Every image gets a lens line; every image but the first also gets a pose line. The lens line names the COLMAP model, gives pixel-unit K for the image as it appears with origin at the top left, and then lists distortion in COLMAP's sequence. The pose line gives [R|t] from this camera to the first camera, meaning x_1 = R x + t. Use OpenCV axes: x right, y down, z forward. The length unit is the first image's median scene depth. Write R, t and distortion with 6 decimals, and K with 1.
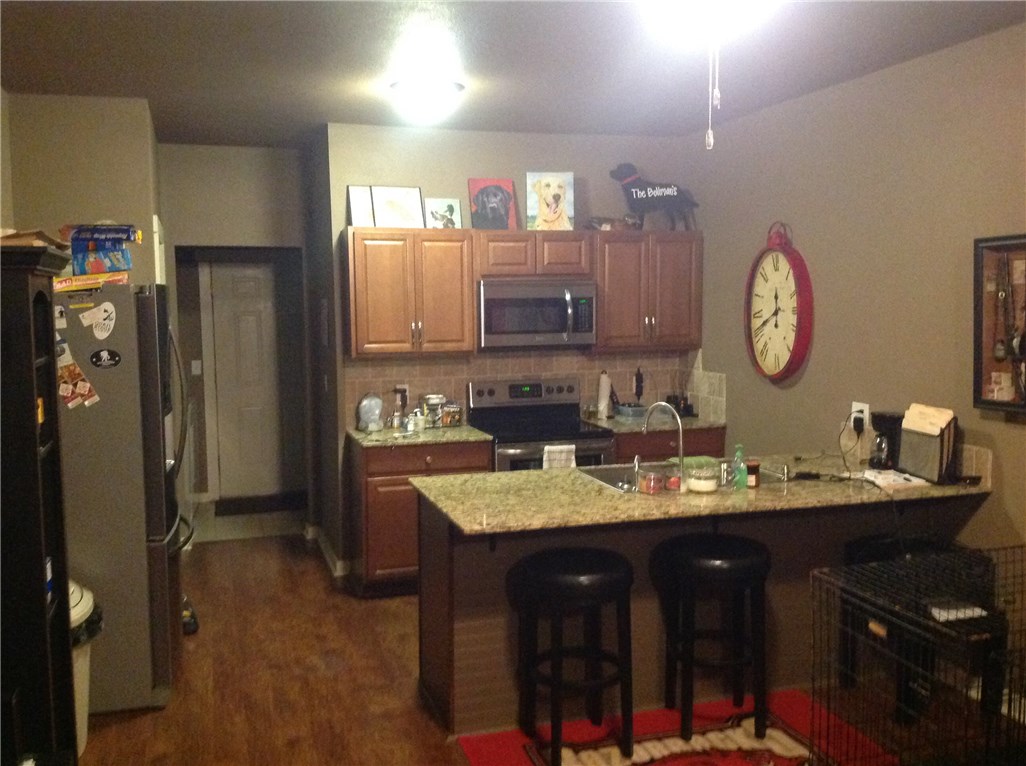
lens RADIAL K [[978.2, 0, 513.0], [0, 978.2, 383.0], [0, 0, 1]] dist [0.210399, -0.472362]
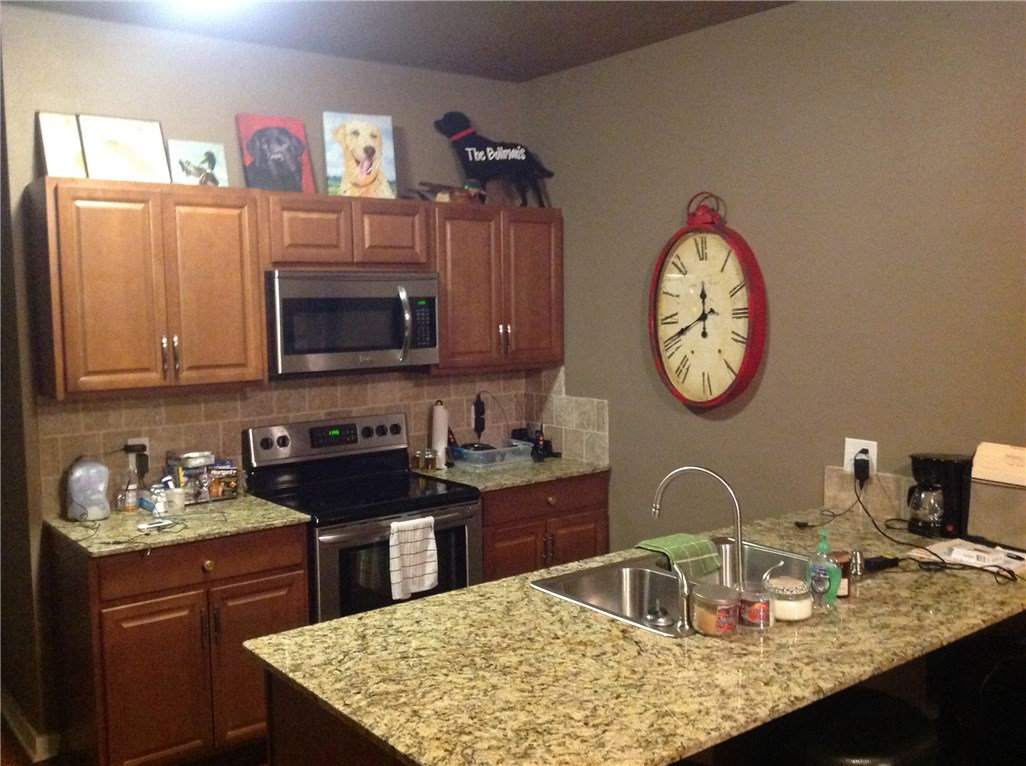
lens RADIAL K [[978.2, 0, 513.0], [0, 978.2, 383.0], [0, 0, 1]] dist [0.210399, -0.472362]
pose [[0.937142, -0.034430, 0.347246, -0.109889], [0.037107, 0.999311, -0.001059, -0.023827], [-0.346970, 0.013878, 0.937773, 0.330376]]
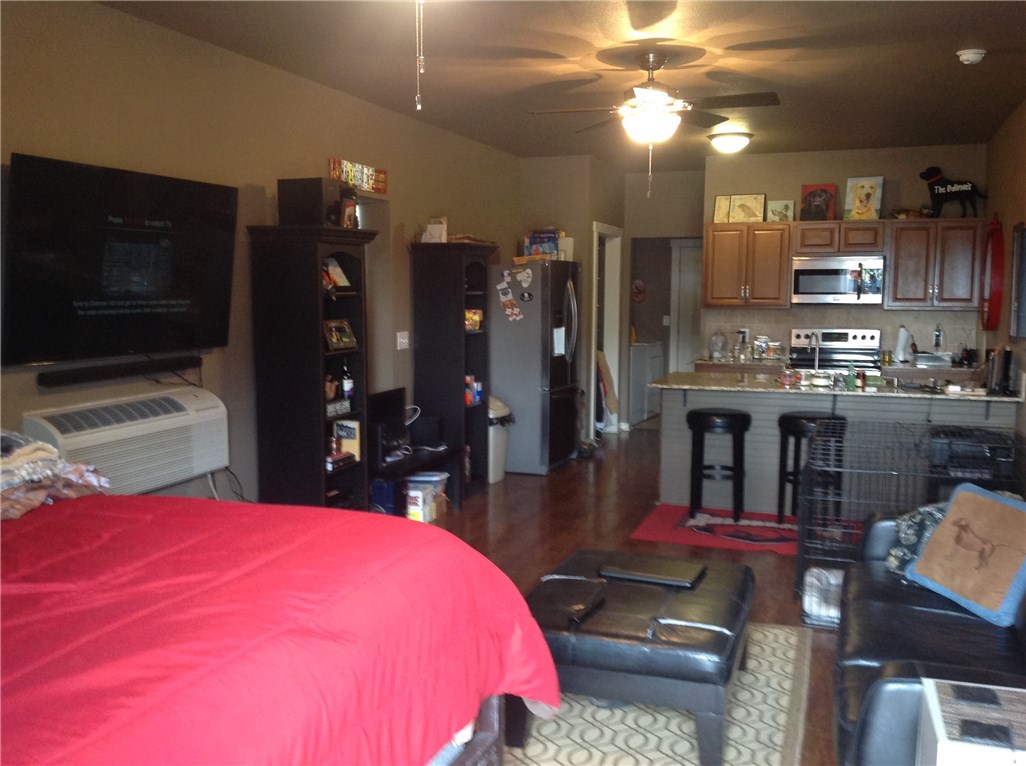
lens RADIAL K [[978.2, 0, 513.0], [0, 978.2, 383.0], [0, 0, 1]] dist [0.210399, -0.472362]
pose [[0.805186, 0.073322, -0.588473, 0.491560], [-0.064385, 0.997270, 0.036161, 0.052053], [0.589517, 0.008773, 0.807708, -0.406284]]
